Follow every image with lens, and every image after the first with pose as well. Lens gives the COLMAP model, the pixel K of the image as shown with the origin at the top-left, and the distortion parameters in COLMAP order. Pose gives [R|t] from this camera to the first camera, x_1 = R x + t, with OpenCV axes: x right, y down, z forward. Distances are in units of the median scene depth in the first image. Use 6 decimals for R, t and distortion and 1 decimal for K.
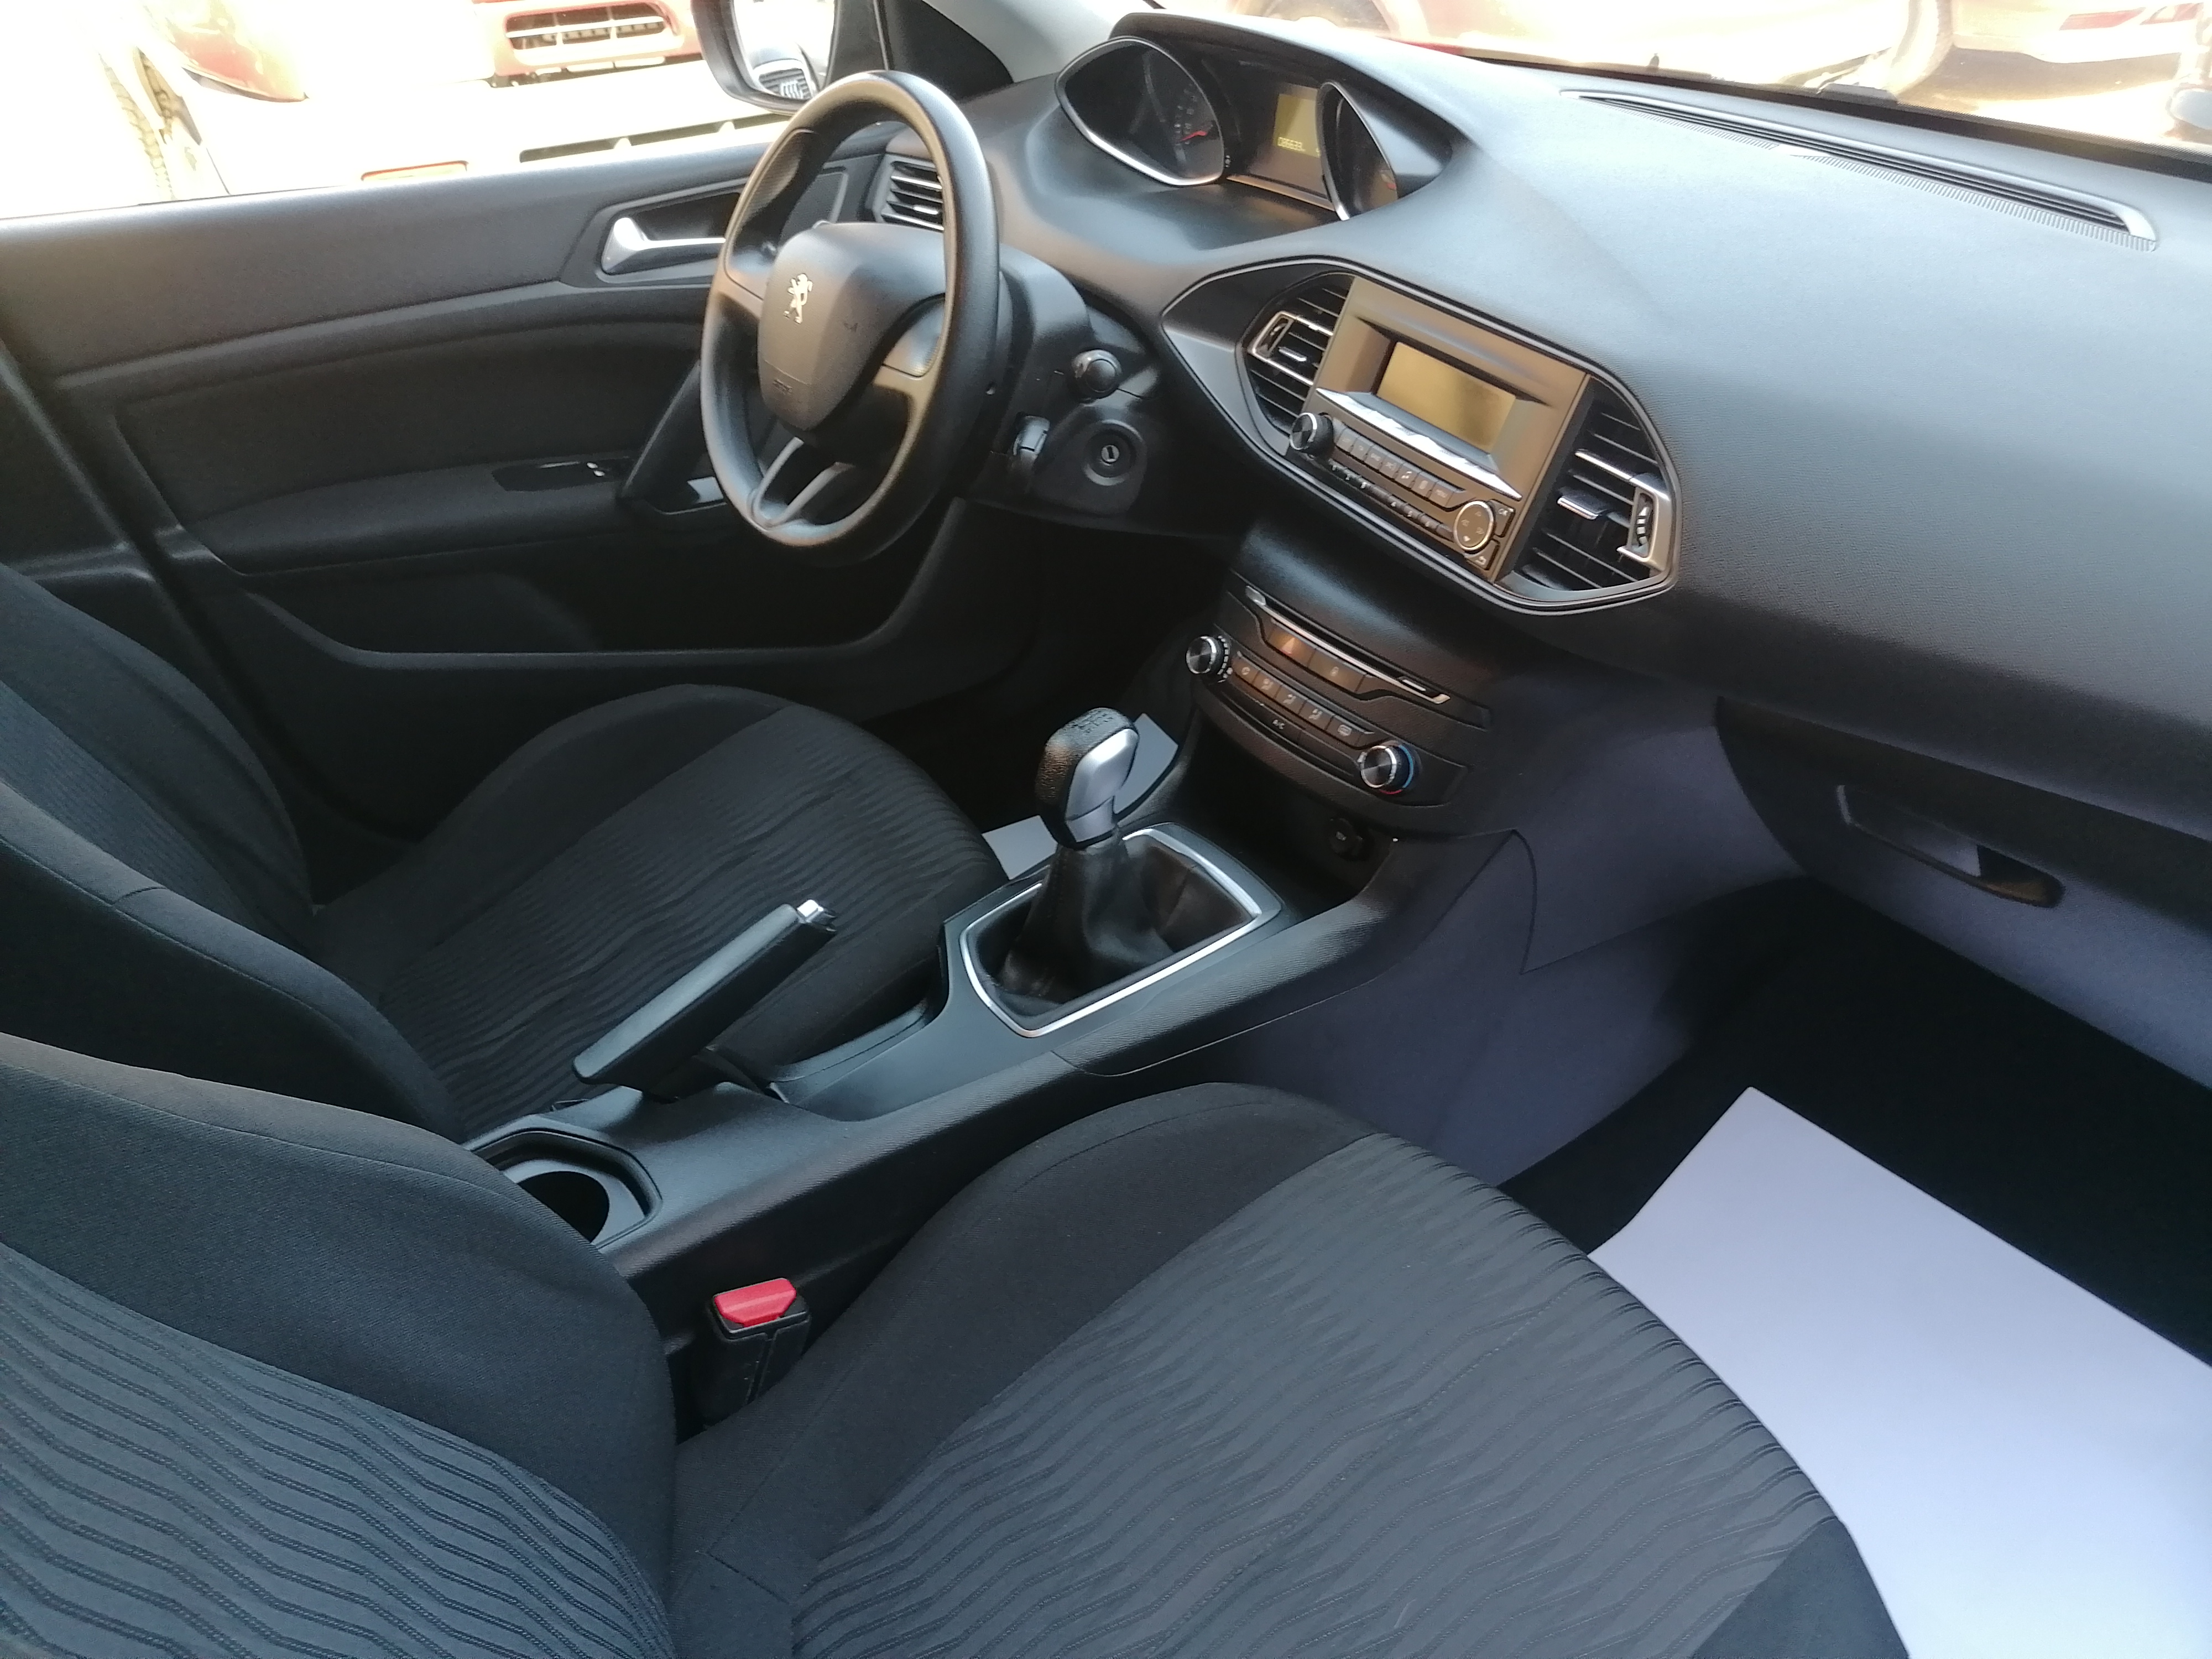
lens RADIAL K [[1661.3, 0, 1118.5], [0, 1661.3, 825.4], [0, 0, 1]] dist [0.068323, -0.088331]
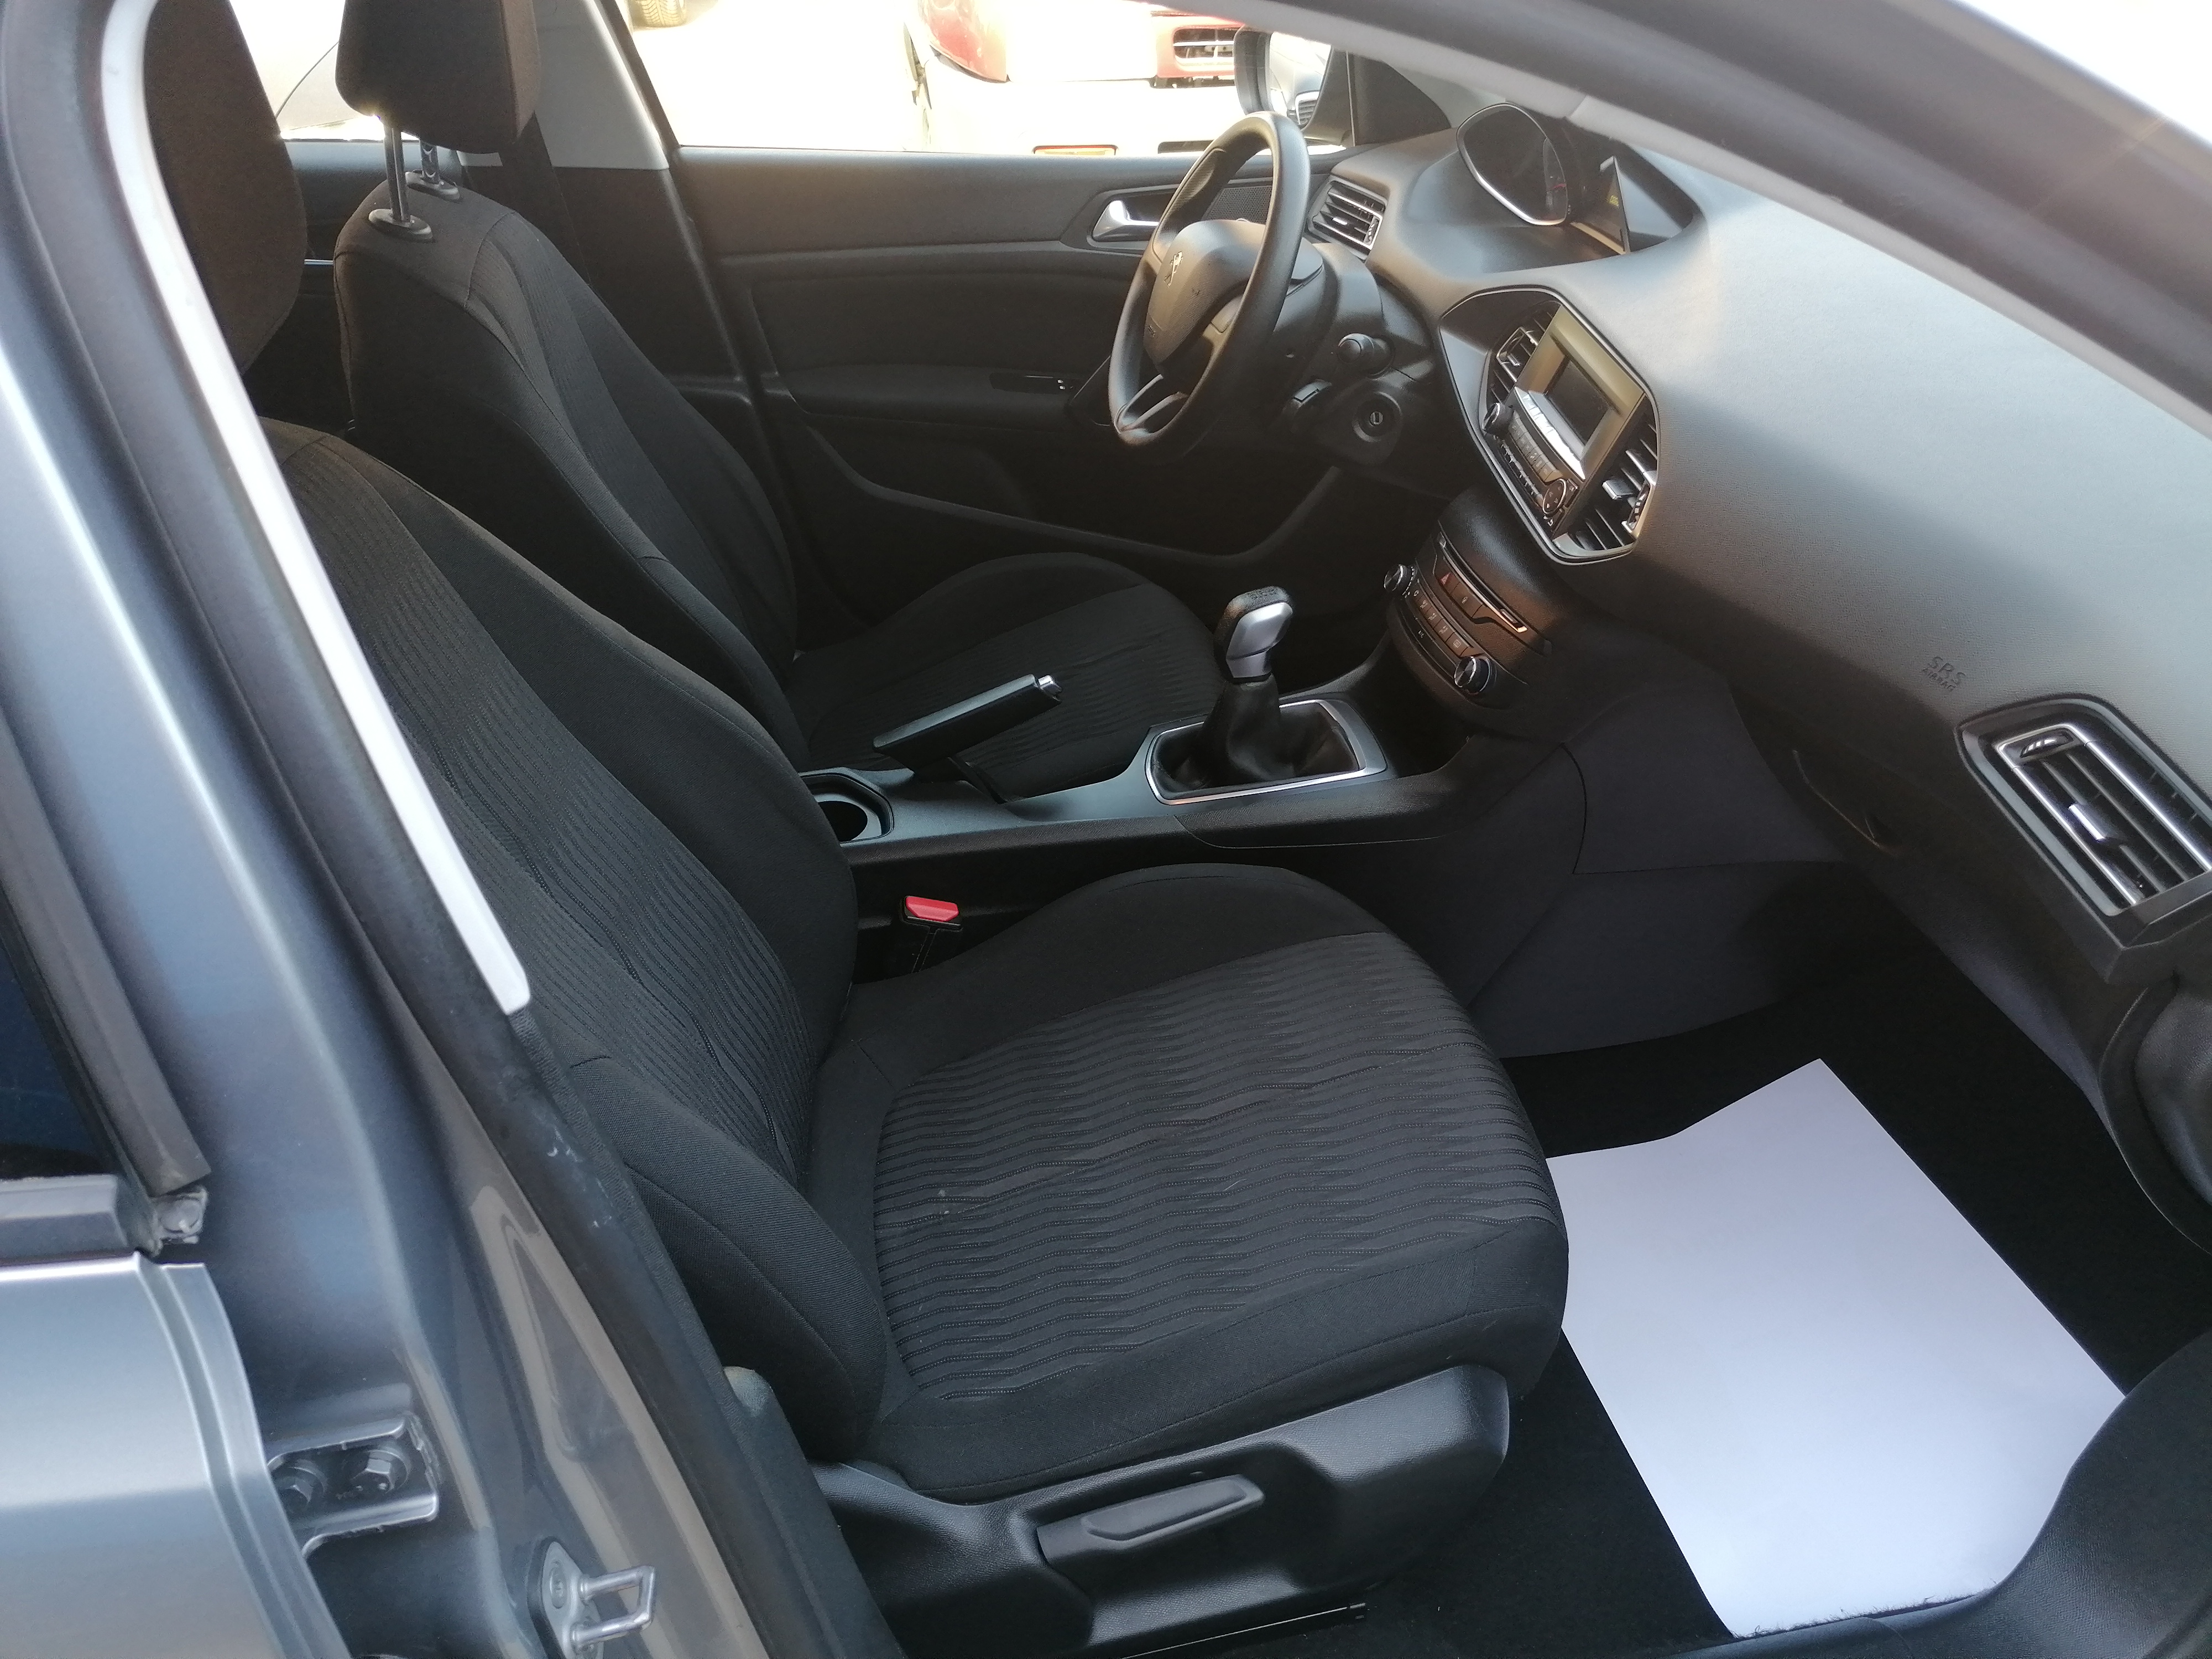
lens RADIAL K [[1661.3, 0, 1113.2], [0, 1661.3, 831.1], [0, 0, 1]] dist [0.068323, -0.088331]
pose [[0.913186, 0.243101, -0.327098, 0.308265], [-0.244415, 0.968935, 0.037763, 0.089575], [0.326118, 0.045463, 0.944235, -0.280718]]
